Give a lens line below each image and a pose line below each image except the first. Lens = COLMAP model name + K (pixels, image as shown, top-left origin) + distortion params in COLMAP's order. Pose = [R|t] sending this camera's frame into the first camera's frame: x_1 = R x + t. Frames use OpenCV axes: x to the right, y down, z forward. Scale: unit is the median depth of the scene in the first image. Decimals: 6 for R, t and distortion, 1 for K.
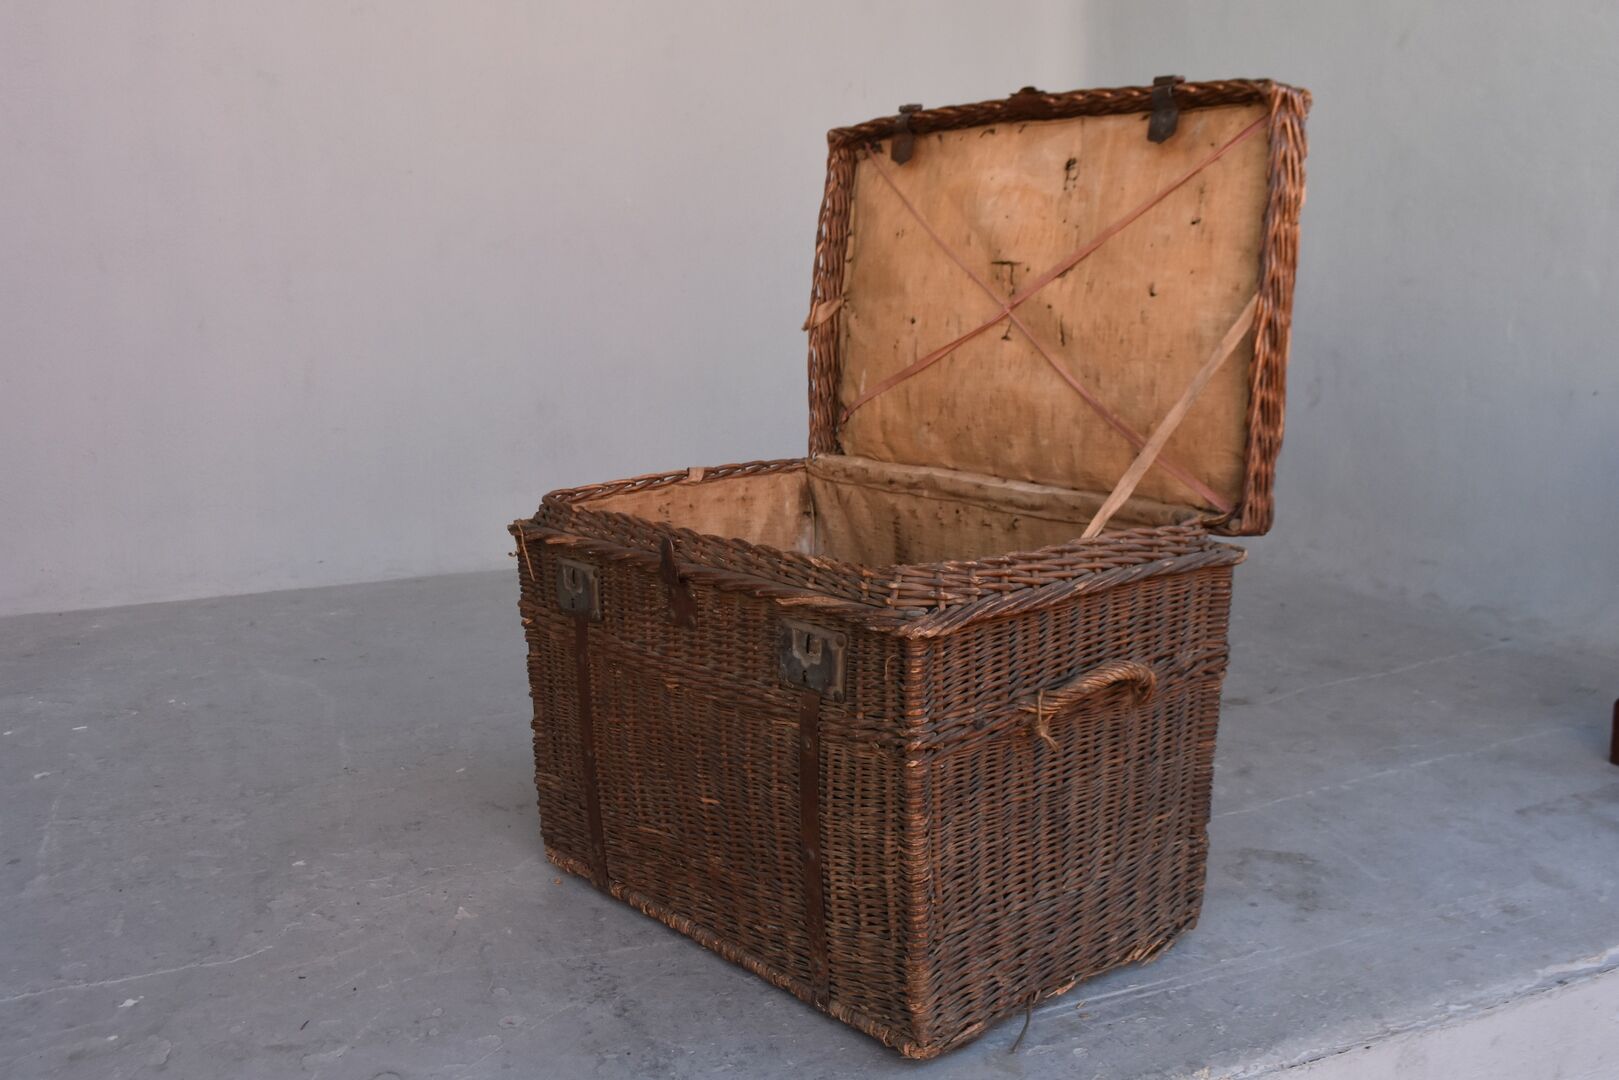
lens RADIAL K [[1601.8, 0, 812.5], [0, 1601.8, 524.6], [0, 0, 1]] dist [-0.074182, 0.000000]
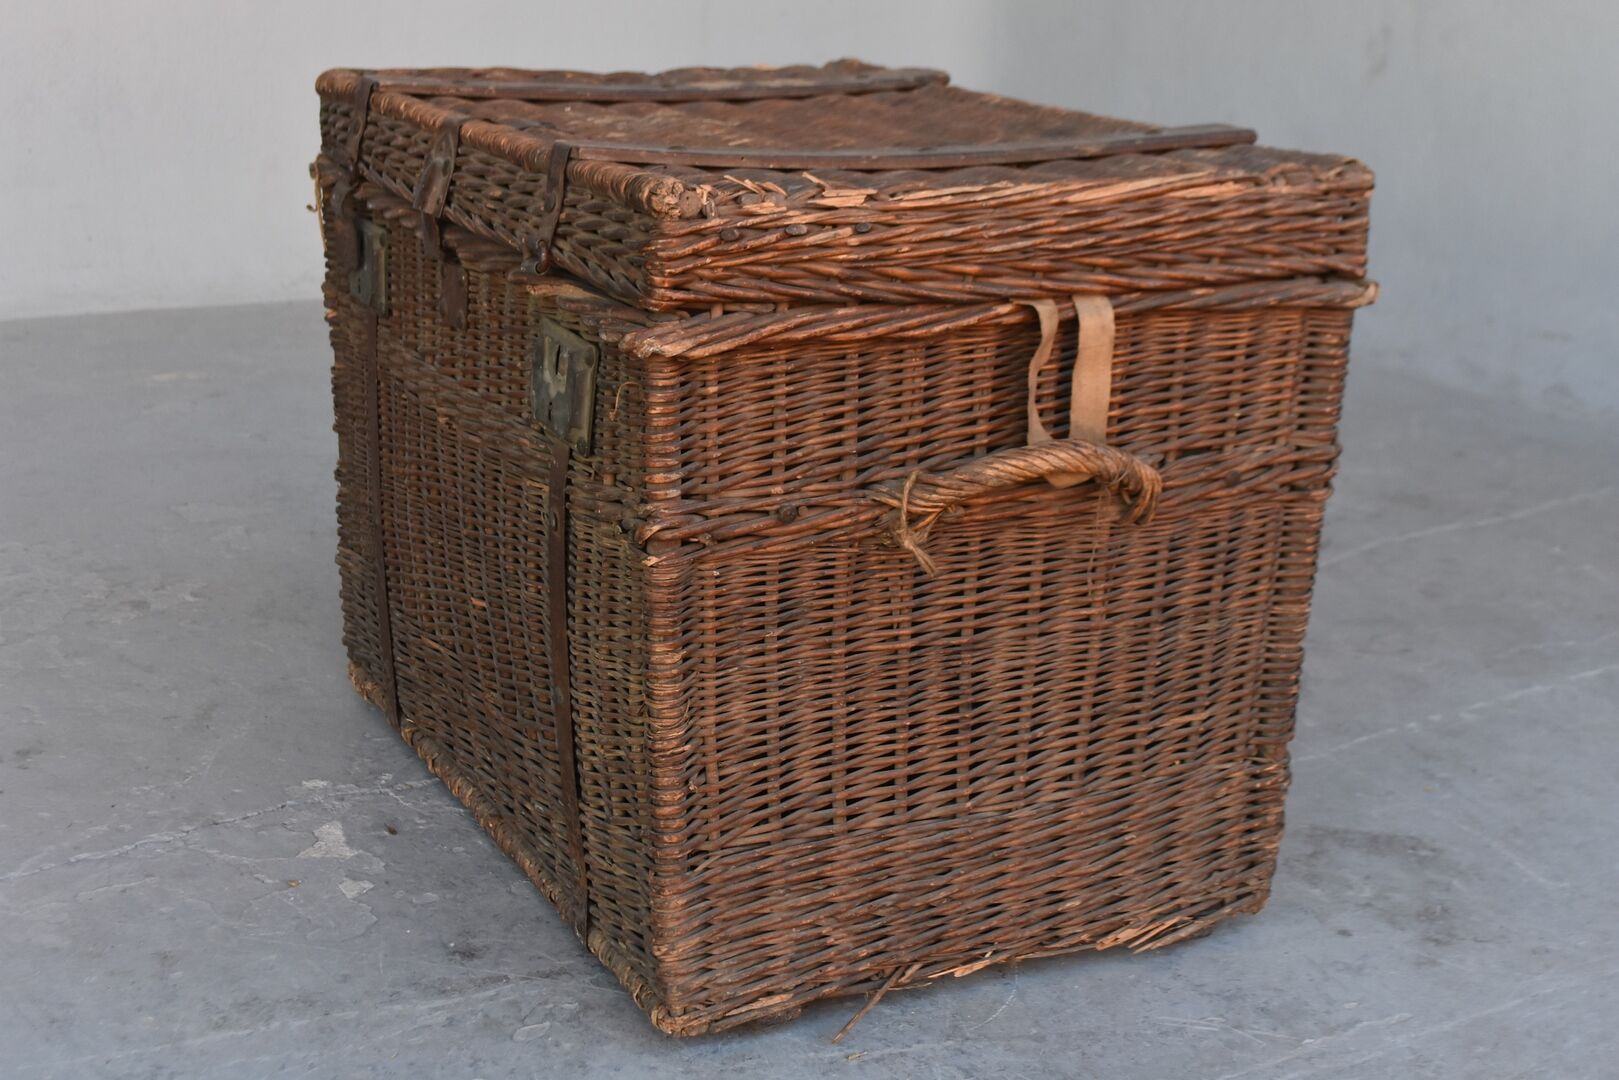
lens RADIAL K [[2450.8, 0, 809.5], [0, 2450.8, 543.9], [0, 0, 1]] dist [-0.043614, 0.000000]
pose [[0.969119, 0.108518, -0.221431, 0.300351], [-0.083587, 0.989365, 0.119038, 0.022432], [0.231994, -0.096853, 0.967883, 0.086672]]
